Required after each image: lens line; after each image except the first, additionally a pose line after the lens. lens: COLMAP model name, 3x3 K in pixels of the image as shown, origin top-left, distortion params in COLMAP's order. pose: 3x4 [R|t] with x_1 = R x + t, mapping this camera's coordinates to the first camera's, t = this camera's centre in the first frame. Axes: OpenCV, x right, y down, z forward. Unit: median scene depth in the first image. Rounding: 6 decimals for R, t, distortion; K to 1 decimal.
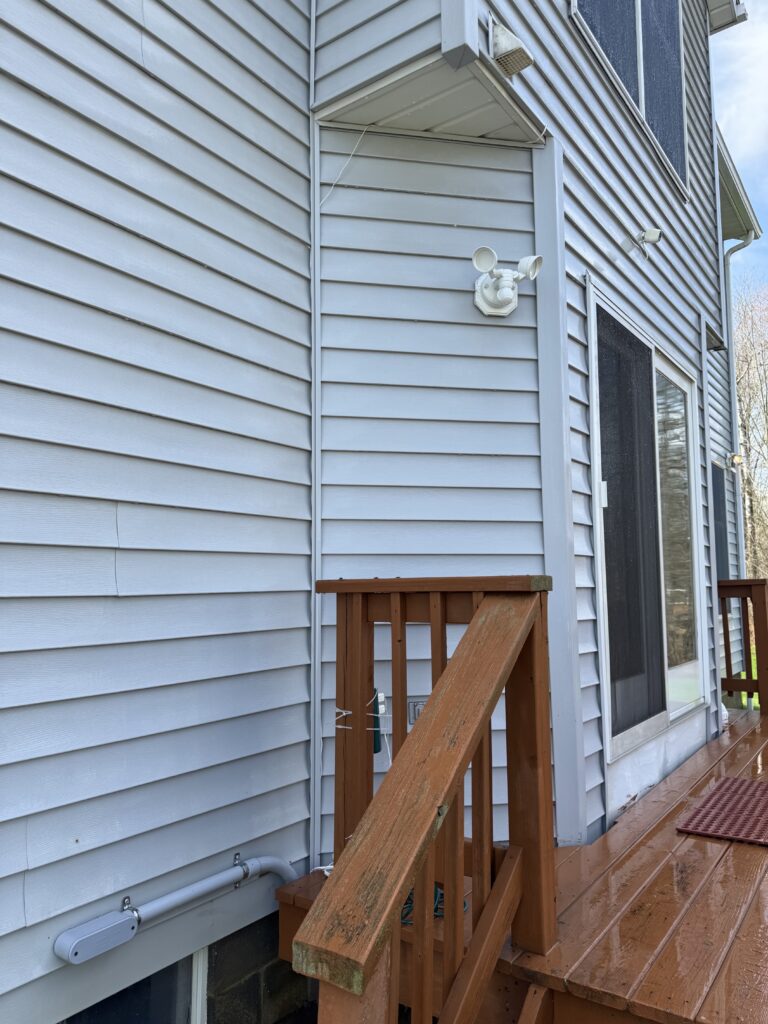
lens RADIAL K [[727.0, 0, 386.9], [0, 727.0, 514.8], [0, 0, 1]] dist [0.050272, -0.054282]
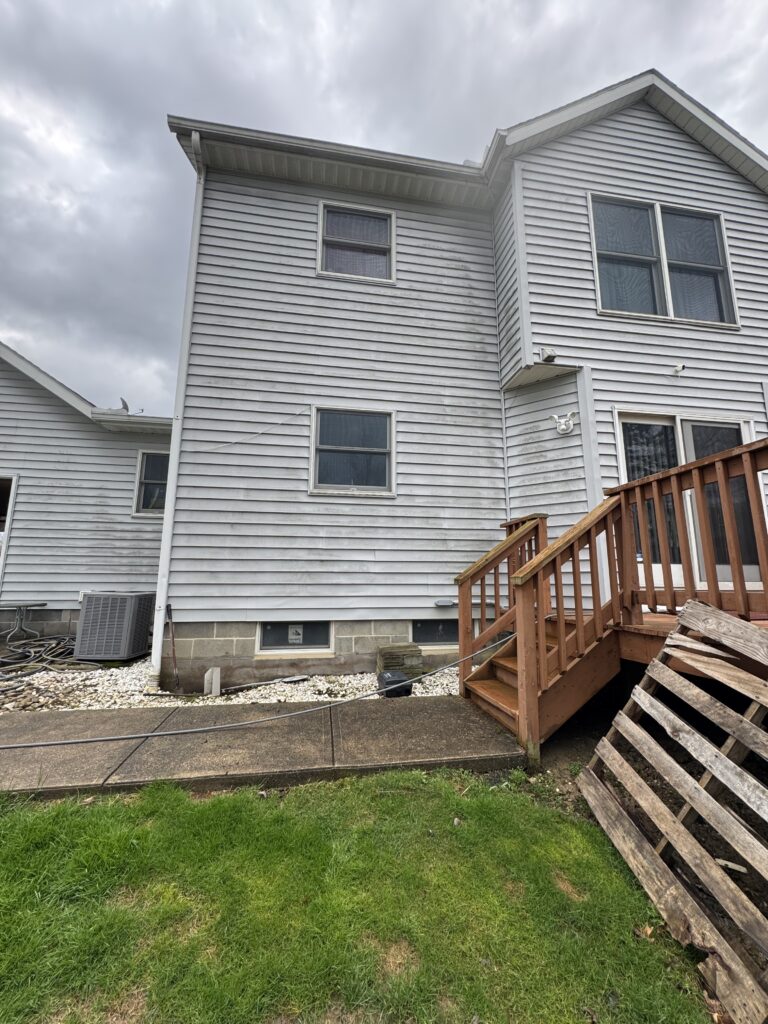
lens RADIAL K [[409.6, 0, 385.9], [0, 409.6, 510.8], [0, 0, 1]] dist [0.001145, 0.000237]
pose [[0.702140, -0.112600, -0.703079, 0.829880], [0.060907, 0.993296, -0.098253, 0.167965], [0.709429, 0.026165, 0.704291, -0.723933]]
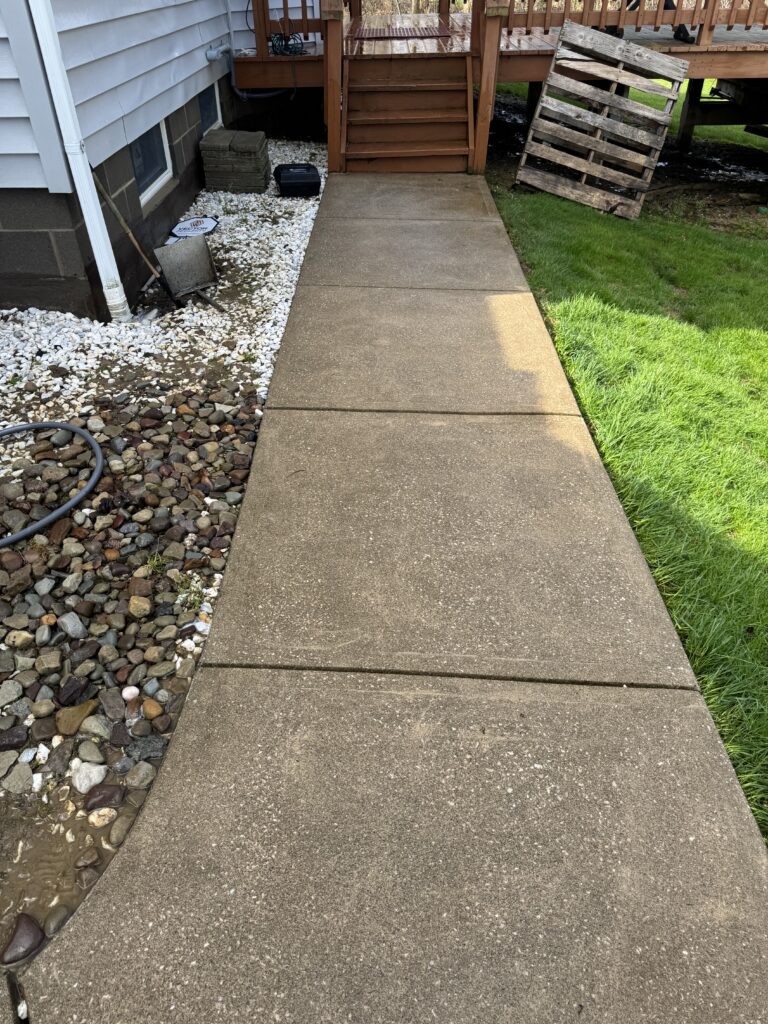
lens RADIAL K [[728.5, 0, 381.2], [0, 728.5, 502.7], [0, 0, 1]] dist [0.043581, -0.048825]
pose [[0.822247, -0.342540, 0.454507, -1.231000], [-0.051048, 0.750991, 0.658336, -0.024009], [-0.566837, -0.564516, 0.600014, -1.457788]]
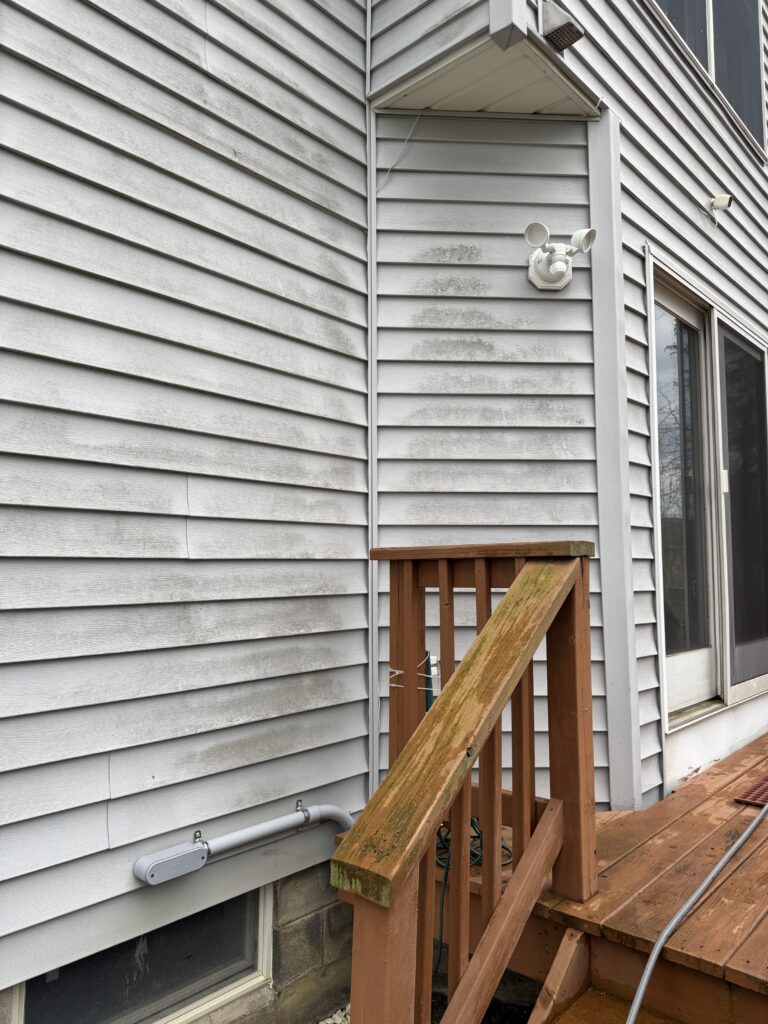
lens RADIAL K [[723.2, 0, 385.0], [0, 723.2, 511.0], [0, 0, 1]] dist [0.082032, -0.096988]
pose [[0.993285, -0.005107, -0.115577, 0.041176], [0.007037, 0.999842, 0.016299, 0.016465], [0.115476, -0.017003, 0.993165, -0.042236]]
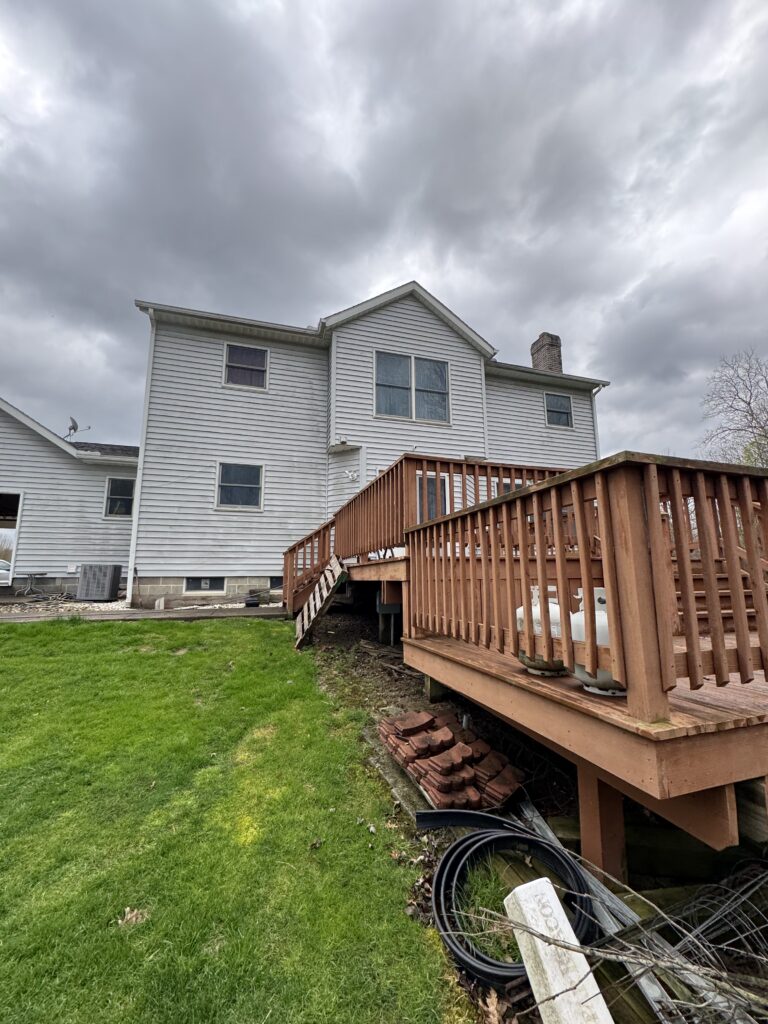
lens RADIAL K [[407.5, 0, 385.0], [0, 407.5, 512.9], [0, 0, 1]] dist [-0.002961, 0.000048]
pose [[0.792449, -0.094776, -0.602529, 2.424749], [0.059791, 0.995167, -0.077899, 0.264283], [0.607000, 0.025705, 0.794286, -1.484859]]
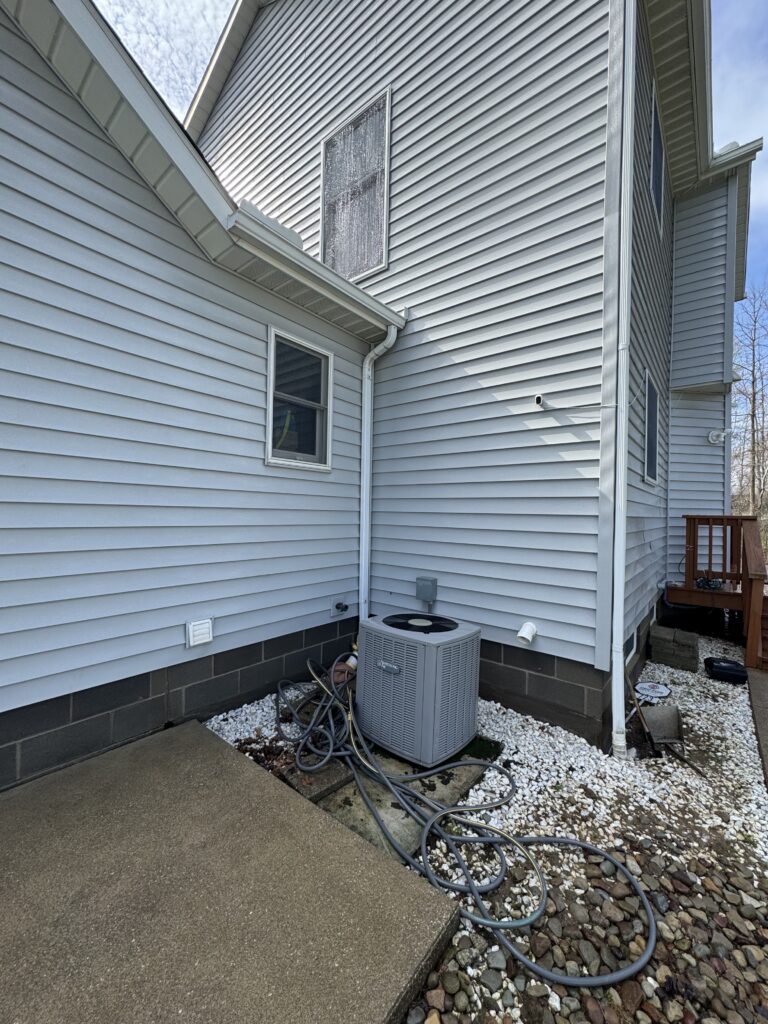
lens RADIAL K [[409.3, 0, 384.4], [0, 409.3, 509.9], [0, 0, 1]] dist [-0.001931, 0.000136]
pose [[0.997356, 0.028686, -0.066764, -1.460633], [-0.022182, 0.995115, 0.096197, -0.111291], [0.069197, -0.094462, 0.993121, -1.274444]]
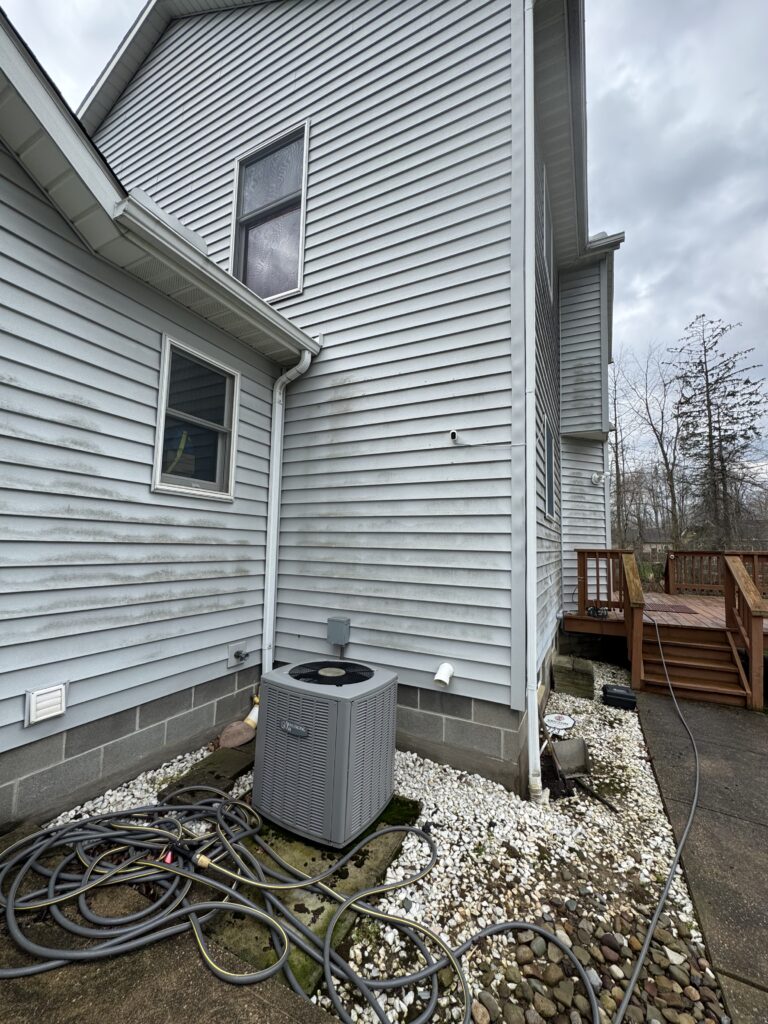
lens RADIAL K [[409.3, 0, 384.4], [0, 409.3, 509.9], [0, 0, 1]] dist [-0.001931, 0.000136]
pose [[0.988191, 0.044184, 0.146722, -1.466346], [-0.046561, 0.998833, 0.012804, -0.113935], [-0.145985, -0.019484, 0.989095, -1.189437]]
